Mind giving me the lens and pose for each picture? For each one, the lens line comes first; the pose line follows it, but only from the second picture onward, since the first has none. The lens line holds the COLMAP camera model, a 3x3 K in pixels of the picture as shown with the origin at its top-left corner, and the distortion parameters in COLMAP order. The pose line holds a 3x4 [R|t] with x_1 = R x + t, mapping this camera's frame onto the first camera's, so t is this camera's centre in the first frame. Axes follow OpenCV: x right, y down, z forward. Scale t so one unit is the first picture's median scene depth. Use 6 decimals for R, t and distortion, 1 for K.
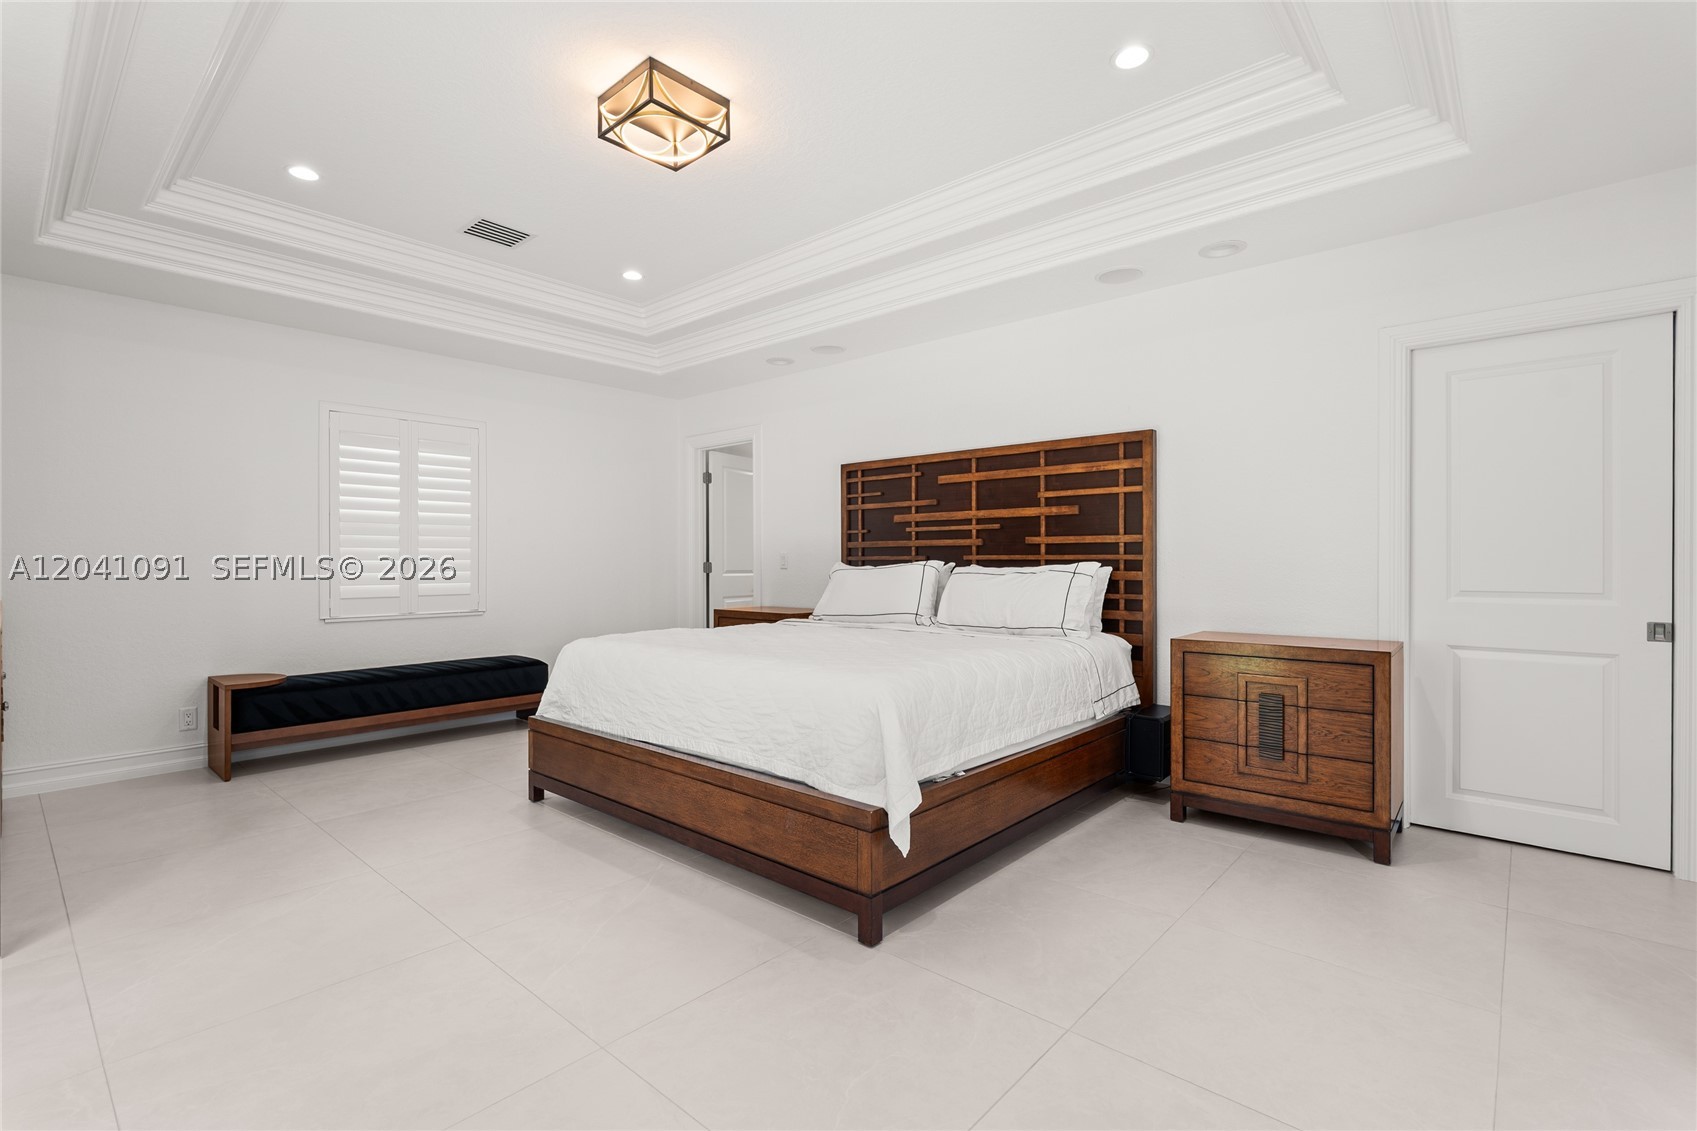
lens RADIAL K [[770.9, 0, 841.1], [0, 770.9, 565.6], [0, 0, 1]] dist [-0.000048, 0.000245]
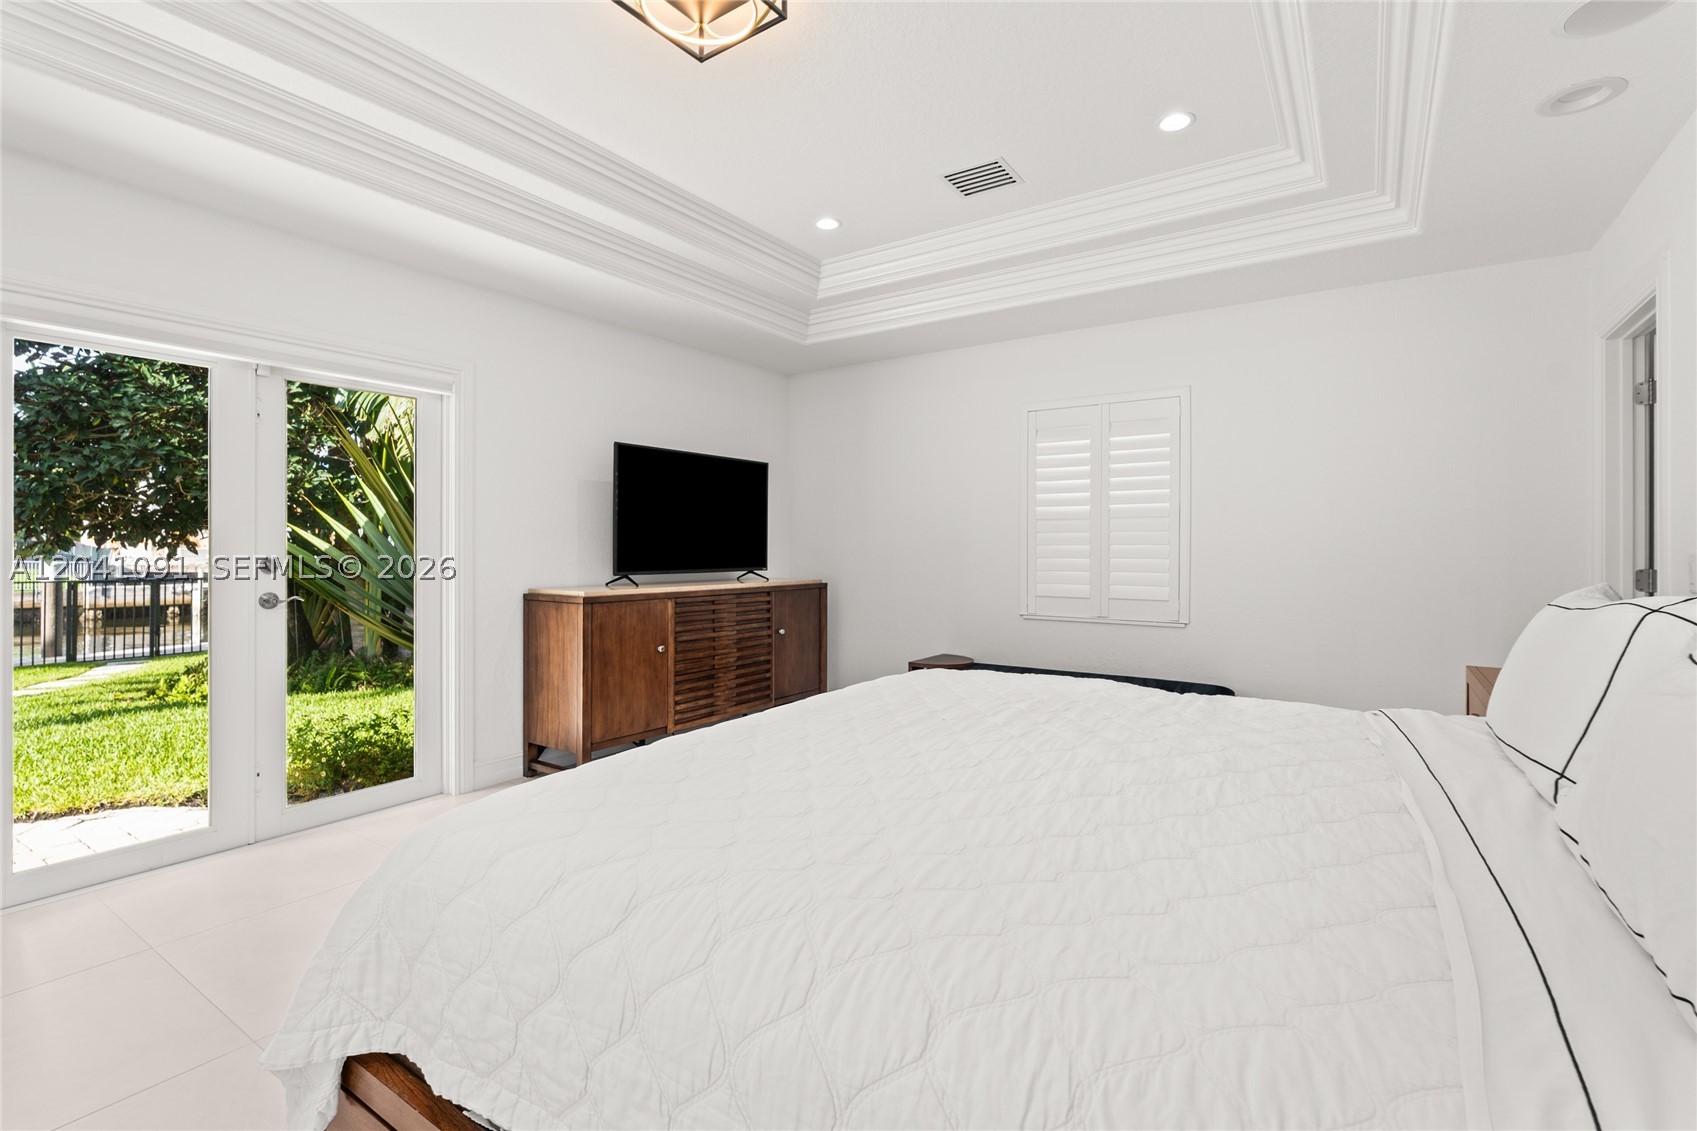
lens RADIAL K [[770.9, 0, 847.3], [0, 770.9, 556.9], [0, 0, 1]] dist [-0.000048, 0.000245]
pose [[0.123036, 0.010973, -0.992342, 0.327161], [-0.012330, 0.999879, 0.009528, -0.014909], [0.992326, 0.011063, 0.123156, 0.637109]]
